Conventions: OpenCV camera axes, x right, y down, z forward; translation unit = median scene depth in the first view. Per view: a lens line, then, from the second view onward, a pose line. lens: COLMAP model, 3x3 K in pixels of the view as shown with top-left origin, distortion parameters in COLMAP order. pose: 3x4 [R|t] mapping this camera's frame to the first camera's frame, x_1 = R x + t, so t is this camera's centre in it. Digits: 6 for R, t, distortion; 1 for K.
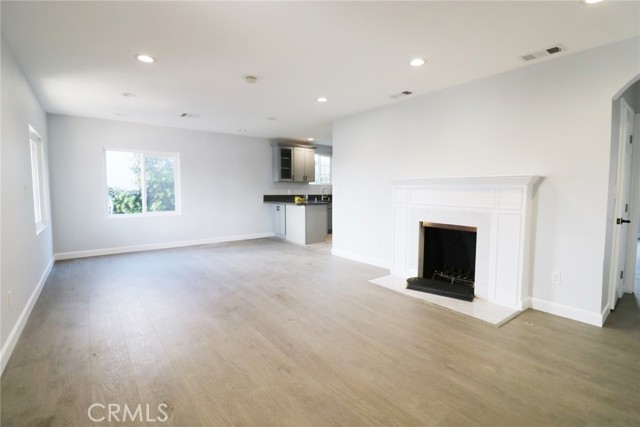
lens RADIAL K [[298.1, 0, 319.3], [0, 298.1, 211.0], [0, 0, 1]] dist [0.001260, -0.014775]
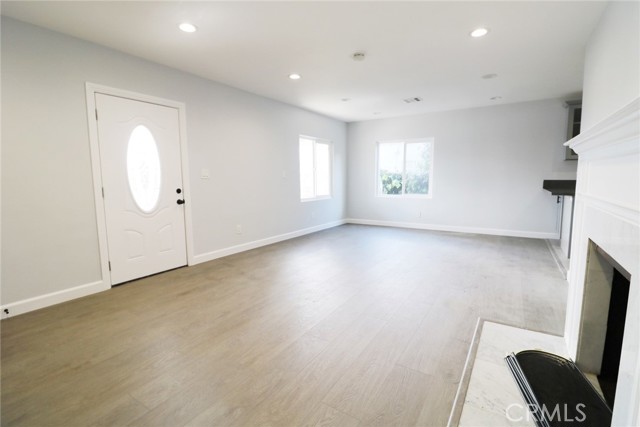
lens RADIAL K [[298.1, 0, 319.3], [0, 298.1, 211.0], [0, 0, 1]] dist [0.001260, -0.014775]
pose [[0.319867, 0.099998, -0.942171, 0.319604], [-0.057066, 0.994643, 0.086193, -0.009642], [0.945742, 0.026196, 0.323860, 0.266505]]
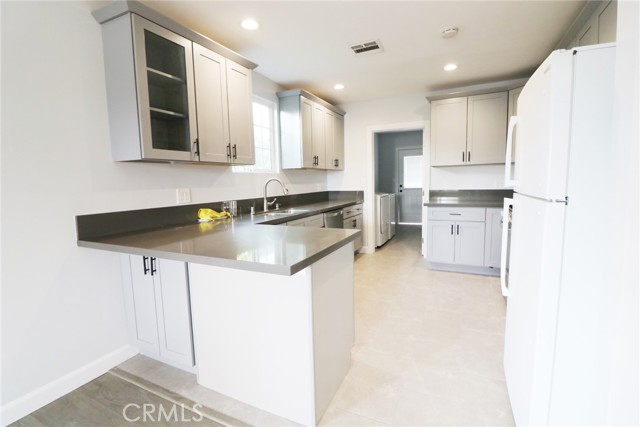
lens RADIAL K [[298.1, 0, 319.3], [0, 298.1, 211.0], [0, 0, 1]] dist [0.001260, -0.014775]
pose [[0.902157, -0.064472, 0.426564, -0.112288], [0.052505, 0.997828, 0.039769, -0.056530], [-0.428201, -0.013481, 0.903583, 0.704934]]
